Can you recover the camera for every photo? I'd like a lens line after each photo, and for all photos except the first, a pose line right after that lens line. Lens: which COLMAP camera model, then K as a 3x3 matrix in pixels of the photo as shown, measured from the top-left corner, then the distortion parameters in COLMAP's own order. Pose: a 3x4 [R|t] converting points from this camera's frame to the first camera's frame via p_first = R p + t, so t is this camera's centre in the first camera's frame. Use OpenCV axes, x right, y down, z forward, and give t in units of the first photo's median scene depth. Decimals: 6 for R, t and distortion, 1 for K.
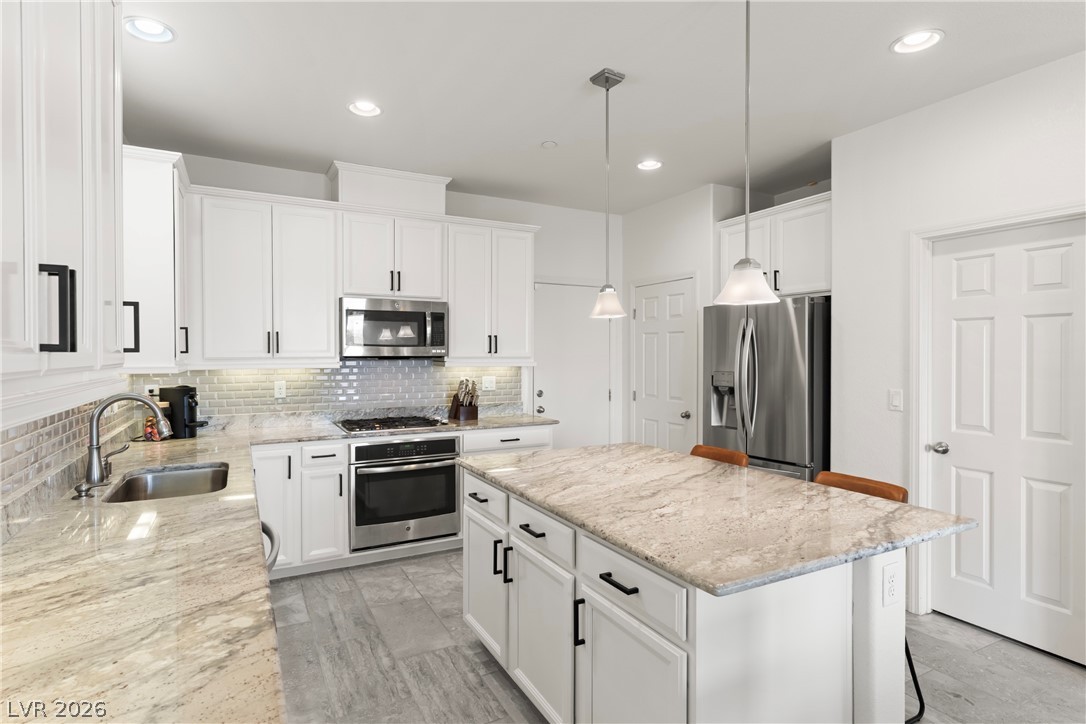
lens RADIAL K [[575.6, 0, 547.0], [0, 575.6, 358.8], [0, 0, 1]] dist [0.006448, 0.002344]
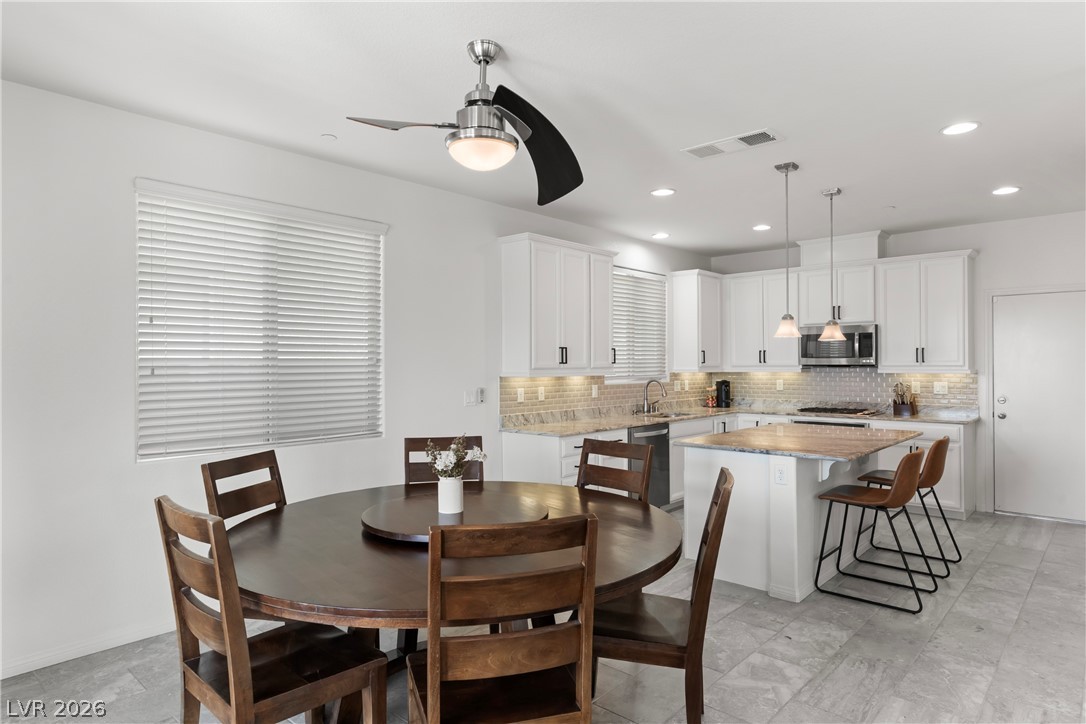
lens RADIAL K [[648.1, 0, 540.6], [0, 648.1, 358.5], [0, 0, 1]] dist [0.004095, 0.001177]
pose [[0.343374, -0.006143, -0.939179, 1.002862], [-0.004894, 0.999953, -0.008330, -0.002963], [0.939186, 0.007456, 0.343327, -0.255584]]
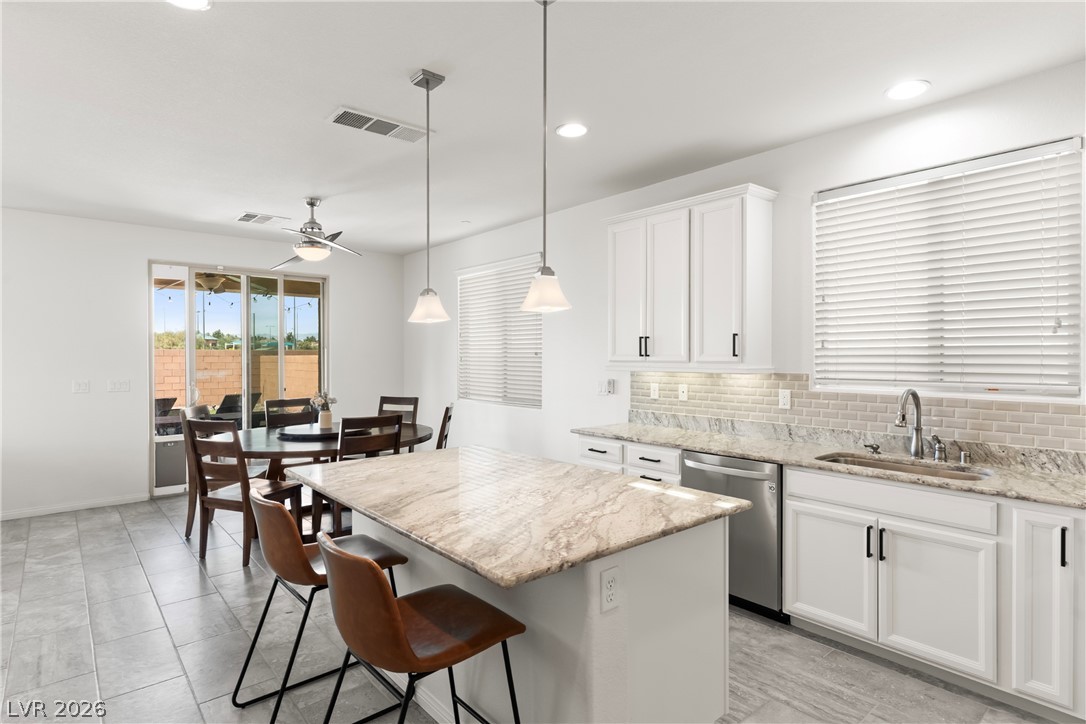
lens RADIAL K [[575.6, 0, 534.6], [0, 575.6, 362.6], [0, 0, 1]] dist [0.006448, 0.002344]
pose [[-0.979196, 0.000961, -0.202914, 0.179091], [-0.002445, 0.999860, 0.016533, -0.008356], [0.202901, 0.016685, -0.979057, 1.146168]]
